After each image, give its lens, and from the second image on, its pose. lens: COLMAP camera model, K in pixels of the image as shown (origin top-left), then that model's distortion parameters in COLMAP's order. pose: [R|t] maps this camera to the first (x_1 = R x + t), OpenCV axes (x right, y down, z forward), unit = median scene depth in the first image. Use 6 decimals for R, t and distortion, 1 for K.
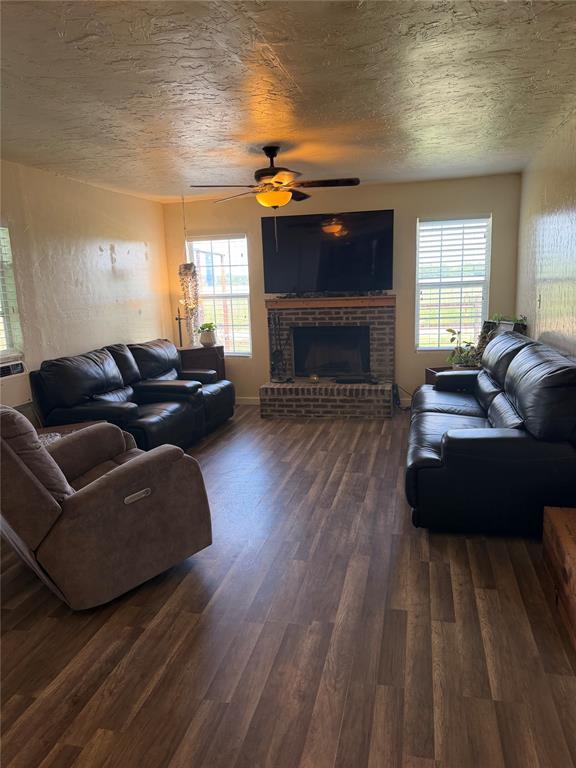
lens RADIAL K [[534.1, 0, 288.0], [0, 534.1, 384.0], [0, 0, 1]] dist [0.106532, -0.134132]
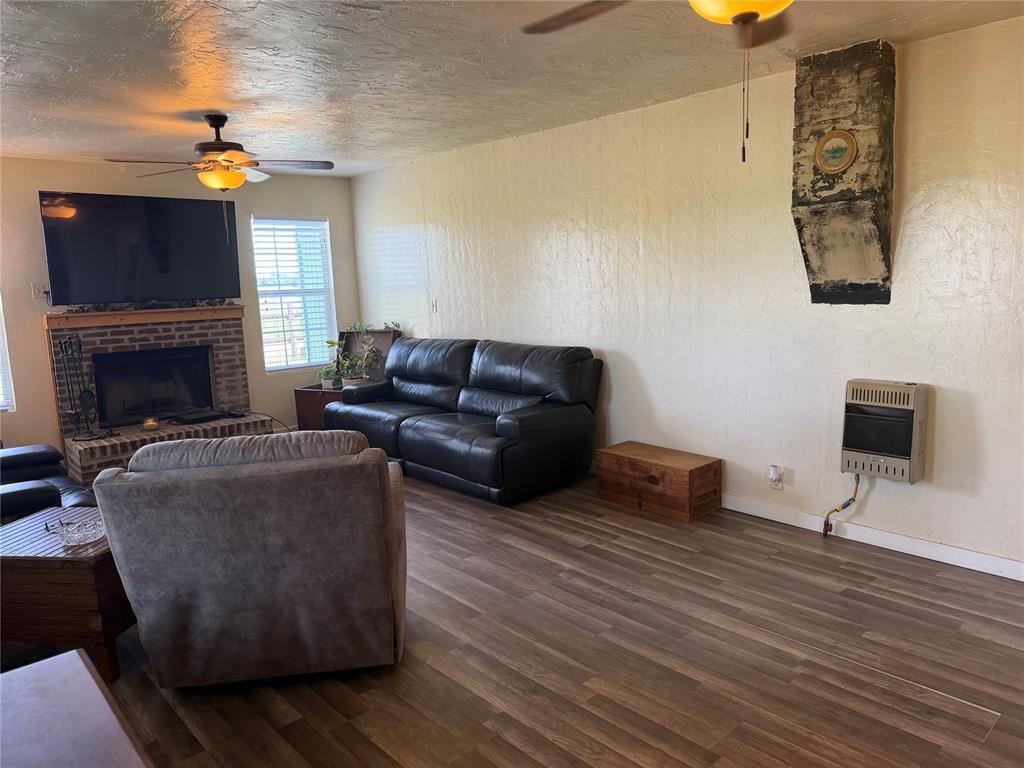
lens RADIAL K [[712.1, 0, 511.9], [0, 712.1, 361.7], [0, 0, 1]] dist [0.106532, -0.134132]
pose [[0.567593, -0.082875, 0.819128, -0.463220], [0.167241, 0.985784, -0.016148, 0.004291], [-0.806145, 0.146157, 0.573384, 0.063780]]
